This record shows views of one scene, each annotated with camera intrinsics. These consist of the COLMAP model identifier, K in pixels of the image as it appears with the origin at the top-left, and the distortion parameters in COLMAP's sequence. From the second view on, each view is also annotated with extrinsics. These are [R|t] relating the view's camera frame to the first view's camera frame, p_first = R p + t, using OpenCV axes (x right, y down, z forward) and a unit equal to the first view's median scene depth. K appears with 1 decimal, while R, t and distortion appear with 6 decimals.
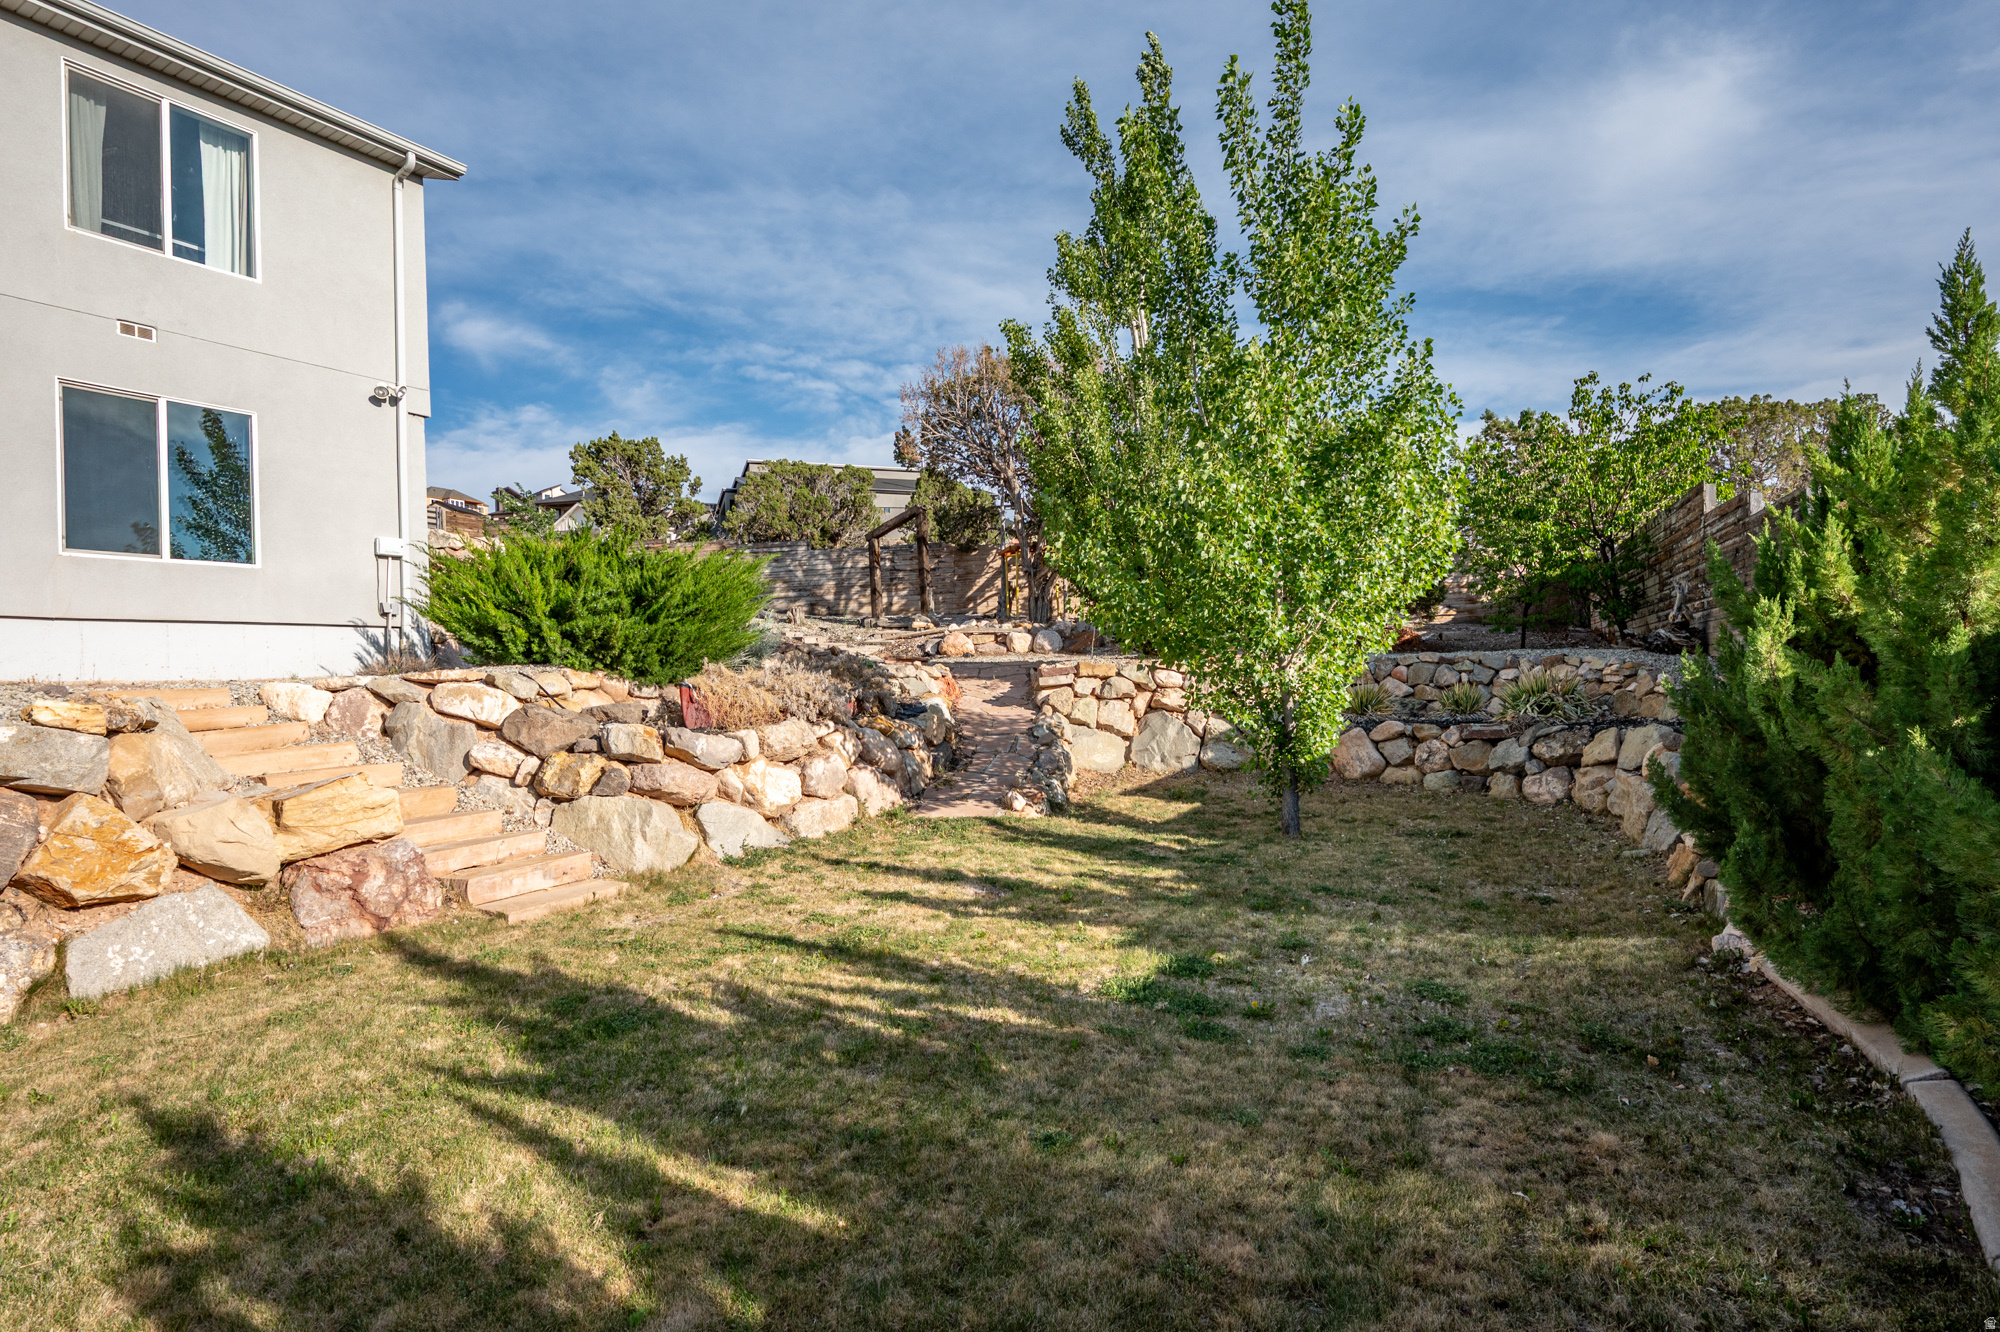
lens RADIAL K [[1016.7, 0, 1000.0], [0, 1016.7, 666.0], [0, 0, 1]] dist [0.000459, -0.000028]
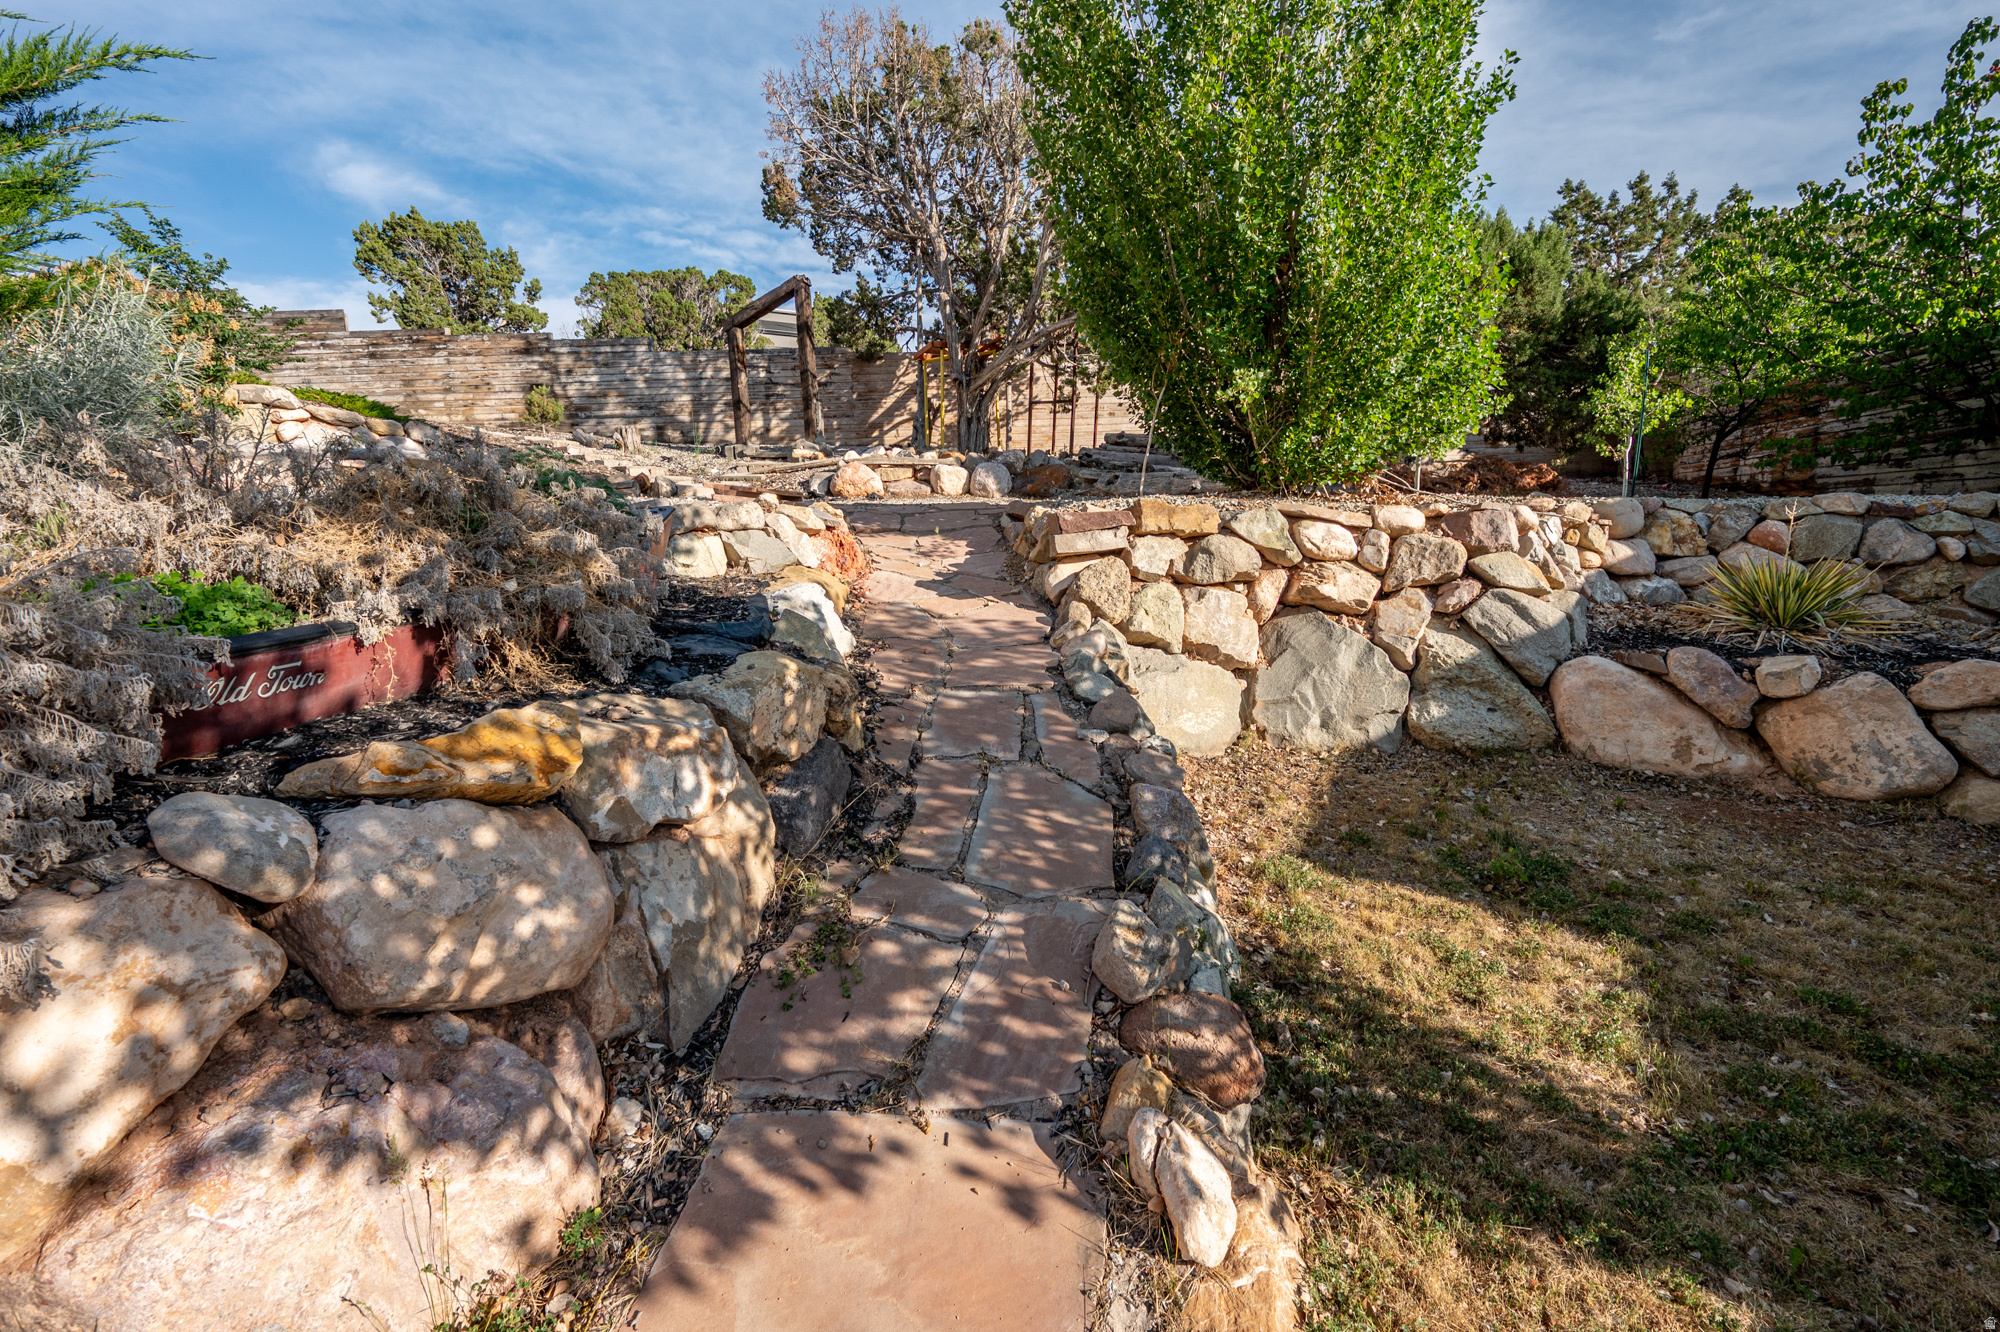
lens RADIAL K [[838.8, 0, 995.3], [0, 838.8, 621.8], [0, 0, 1]] dist [0.002467, -0.006782]
pose [[0.992515, 0.000491, 0.122126, -0.019400], [-0.015187, 0.992726, 0.119436, 0.003921], [-0.121179, -0.120396, 0.985302, 0.430041]]
